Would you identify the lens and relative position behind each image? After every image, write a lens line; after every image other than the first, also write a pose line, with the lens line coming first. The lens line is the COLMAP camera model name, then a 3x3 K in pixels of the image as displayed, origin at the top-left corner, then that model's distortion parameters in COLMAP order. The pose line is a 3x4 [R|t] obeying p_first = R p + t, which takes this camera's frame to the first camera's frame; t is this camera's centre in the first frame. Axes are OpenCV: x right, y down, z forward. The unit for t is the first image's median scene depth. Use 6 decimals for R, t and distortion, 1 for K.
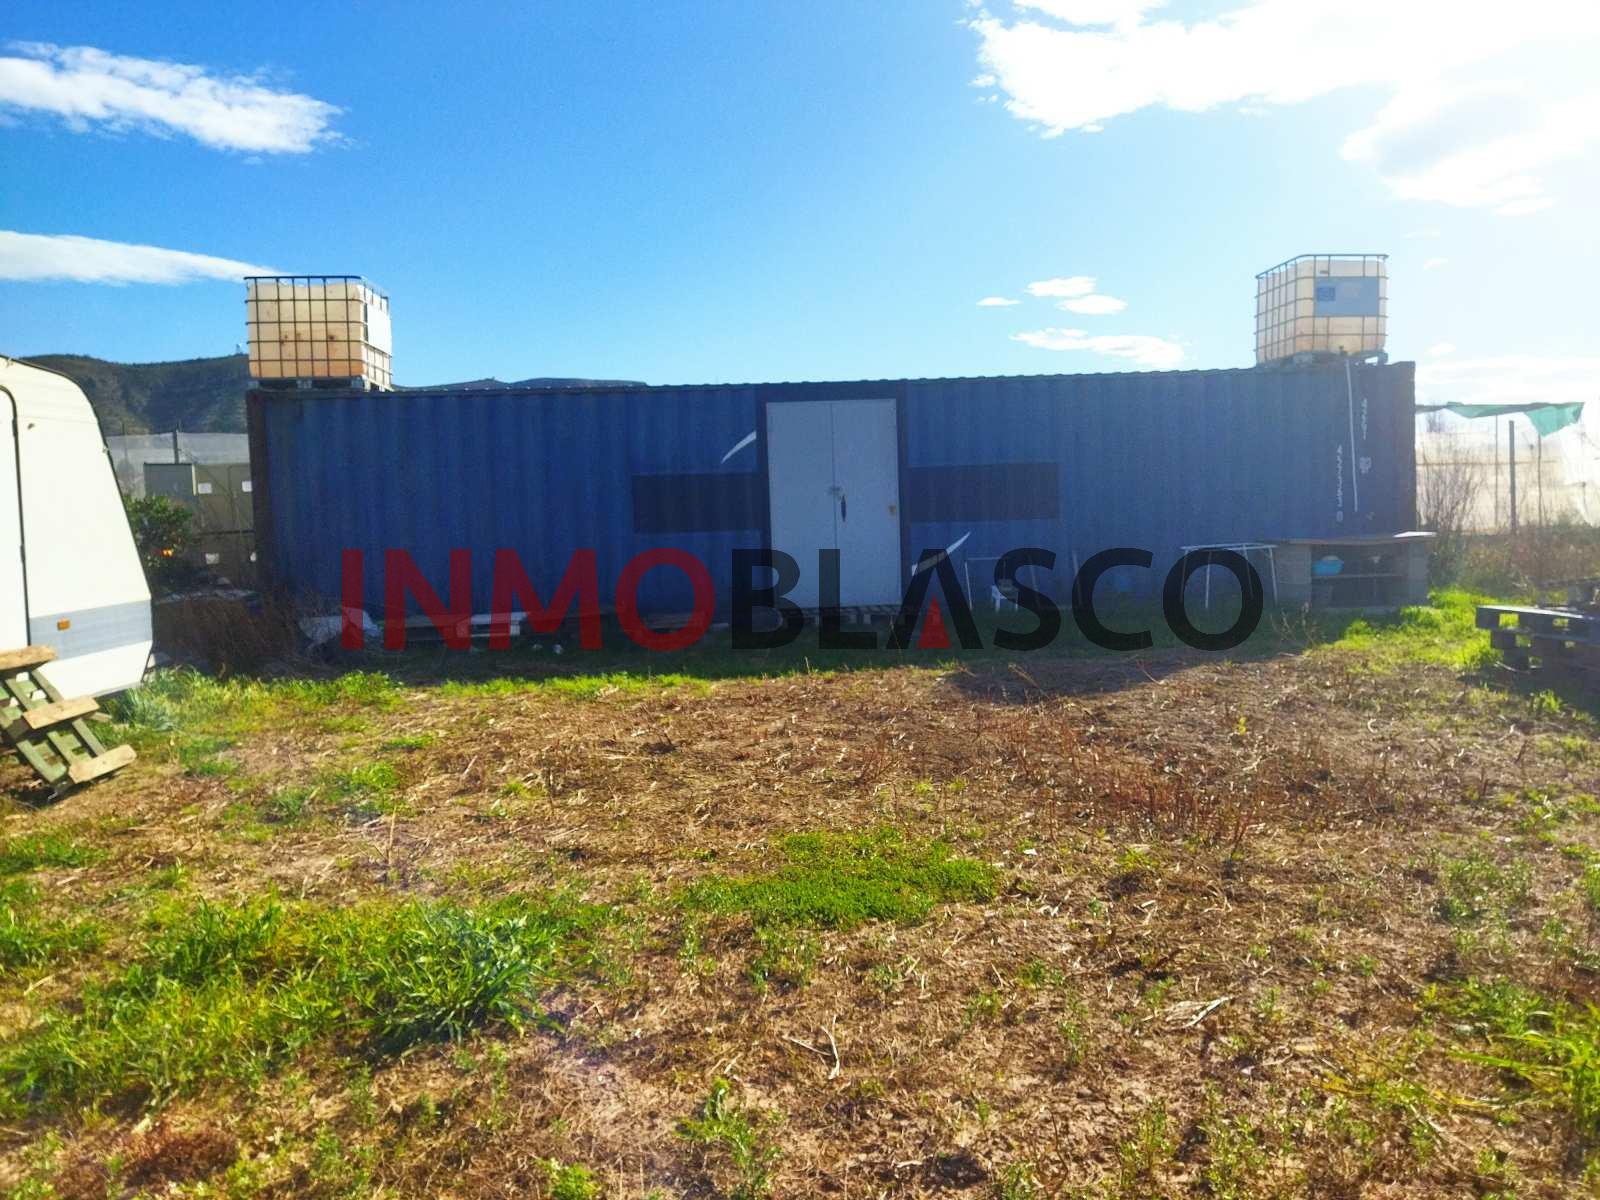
lens RADIAL K [[1184.9, 0, 794.9], [0, 1184.9, 604.8], [0, 0, 1]] dist [0.089124, -0.134480]
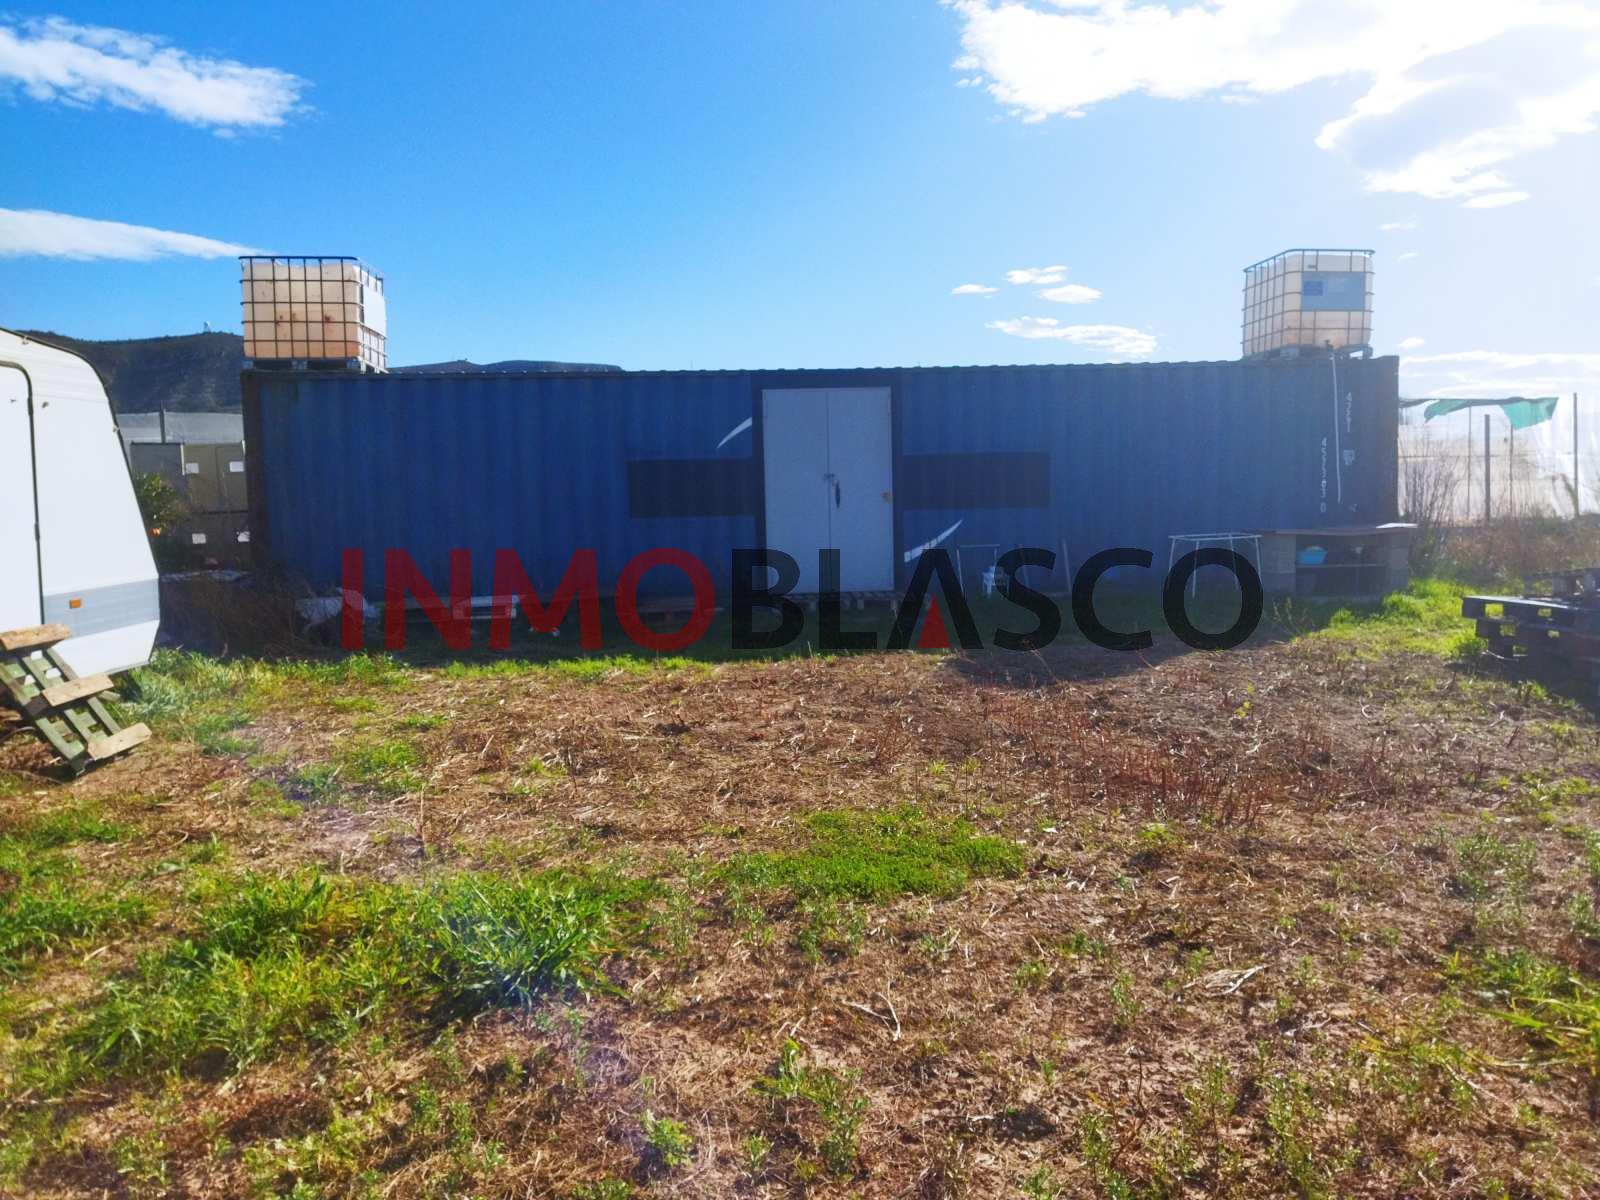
lens RADIAL K [[1181.3, 0, 793.5], [0, 1181.3, 604.5], [0, 0, 1]] dist [0.096454, -0.145478]
pose [[0.999728, 0.007776, 0.021997, -0.037742], [-0.008024, 0.999905, 0.011191, 0.001928], [-0.021908, -0.011365, 0.999695, -0.015846]]
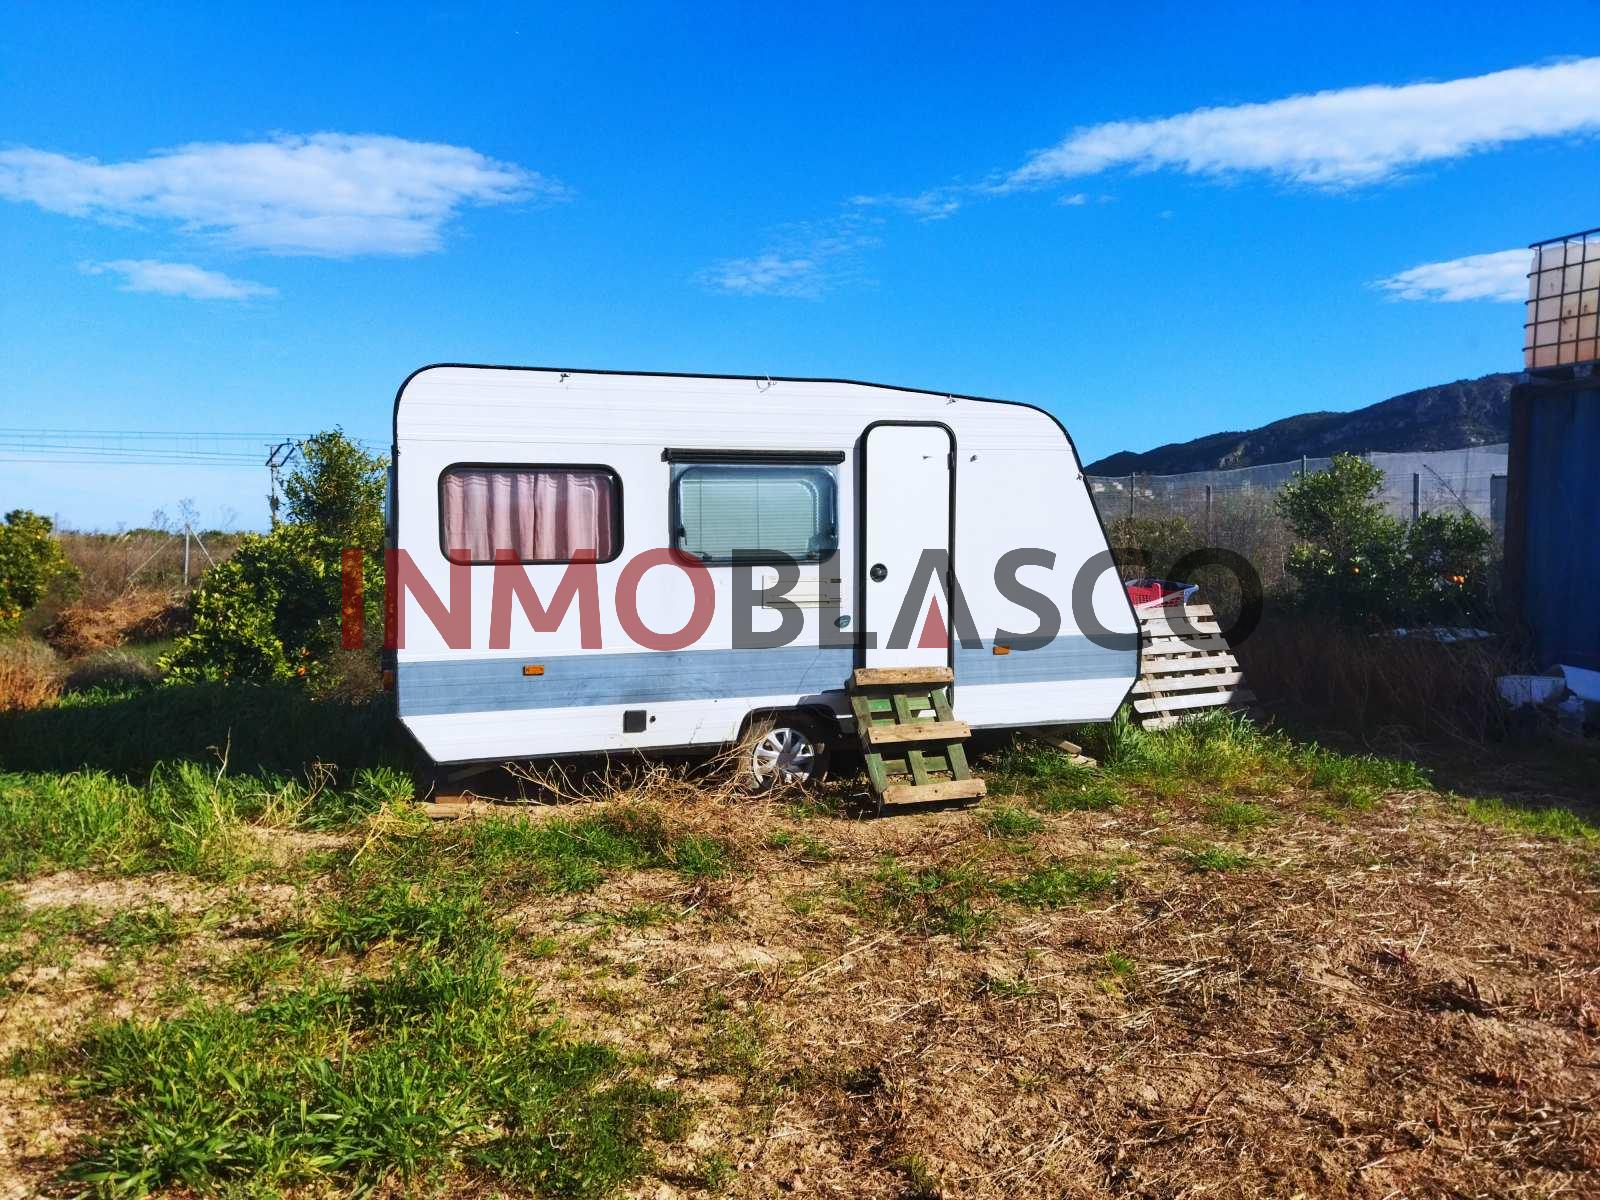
lens RADIAL K [[1181.3, 0, 793.5], [0, 1181.3, 604.5], [0, 0, 1]] dist [0.096454, -0.145478]
pose [[0.320747, 0.086156, -0.943238, 0.332793], [-0.086546, 0.994354, 0.061395, -0.080807], [0.943203, 0.061941, 0.326392, 0.586781]]
